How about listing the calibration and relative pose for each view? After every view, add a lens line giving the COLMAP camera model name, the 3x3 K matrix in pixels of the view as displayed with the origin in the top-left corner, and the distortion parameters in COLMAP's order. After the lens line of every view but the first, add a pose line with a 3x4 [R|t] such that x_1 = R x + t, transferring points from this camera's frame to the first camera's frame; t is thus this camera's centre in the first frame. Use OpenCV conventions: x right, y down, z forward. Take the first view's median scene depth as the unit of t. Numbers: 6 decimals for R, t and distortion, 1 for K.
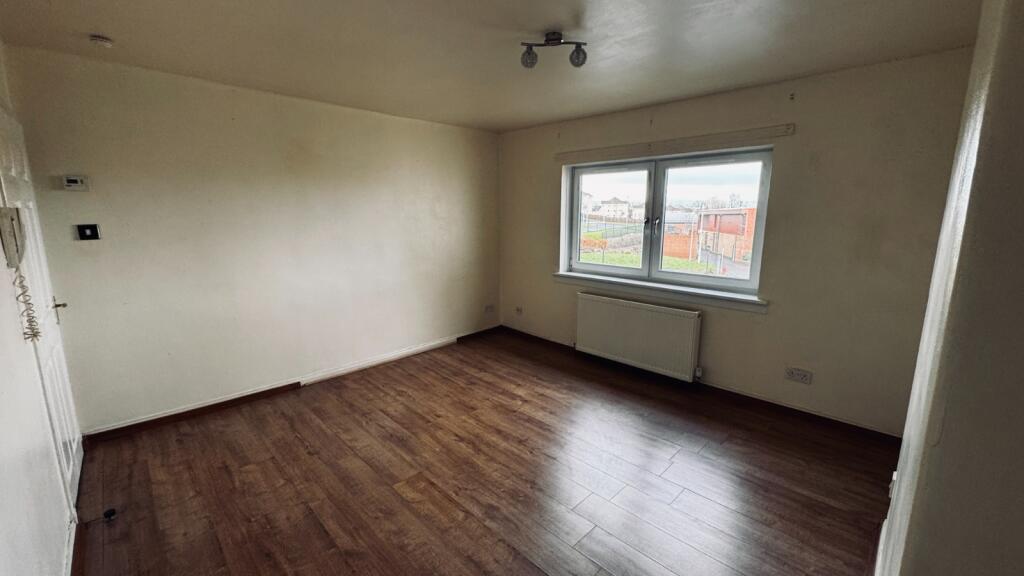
lens RADIAL K [[409.8, 0, 507.5], [0, 409.8, 286.7], [0, 0, 1]] dist [0.000312, 0.000211]
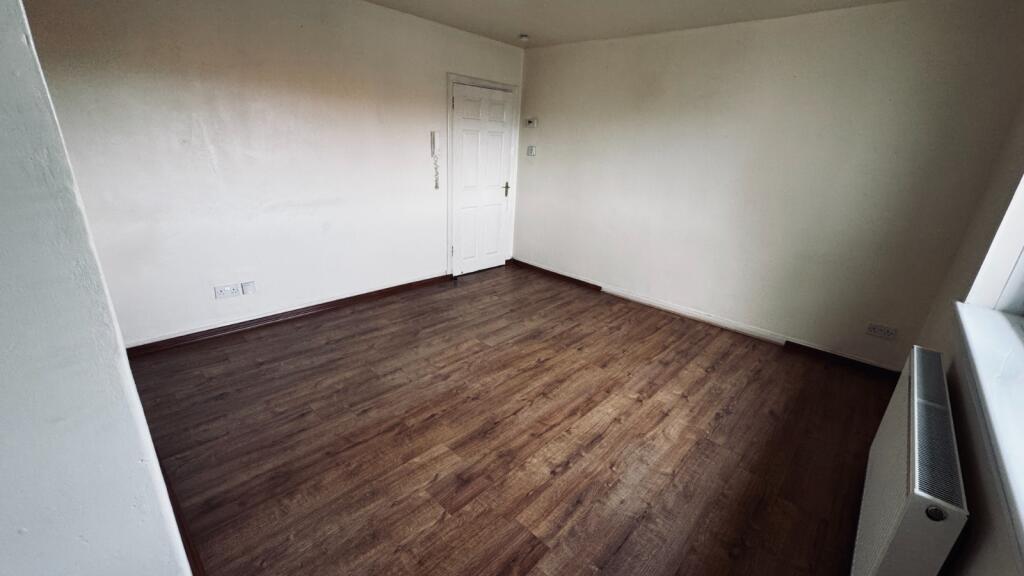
lens RADIAL K [[409.8, 0, 514.9], [0, 409.8, 287.5], [0, 0, 1]] dist [0.000312, 0.000211]
pose [[0.048697, 0.336954, -0.940261, 0.763305], [-0.227854, 0.920303, 0.318001, -0.118460], [0.972477, 0.198756, 0.121592, 0.714808]]
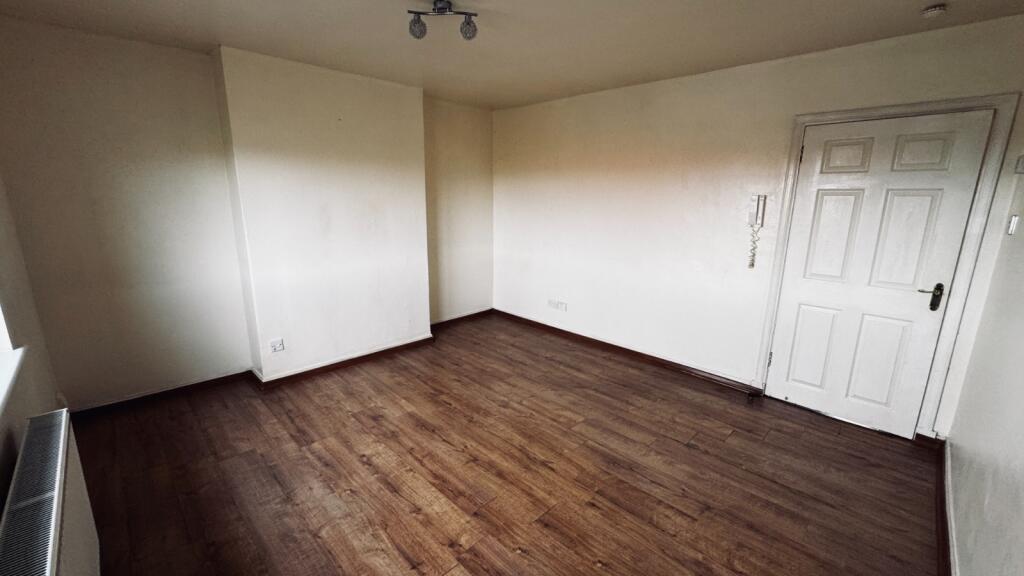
lens RADIAL K [[409.8, 0, 509.9], [0, 409.8, 289.1], [0, 0, 1]] dist [0.000312, 0.000211]
pose [[-0.999765, -0.010336, -0.019038, -0.019882], [-0.016917, 0.921465, 0.388093, -0.268440], [0.013531, 0.388324, -0.921424, 1.530103]]
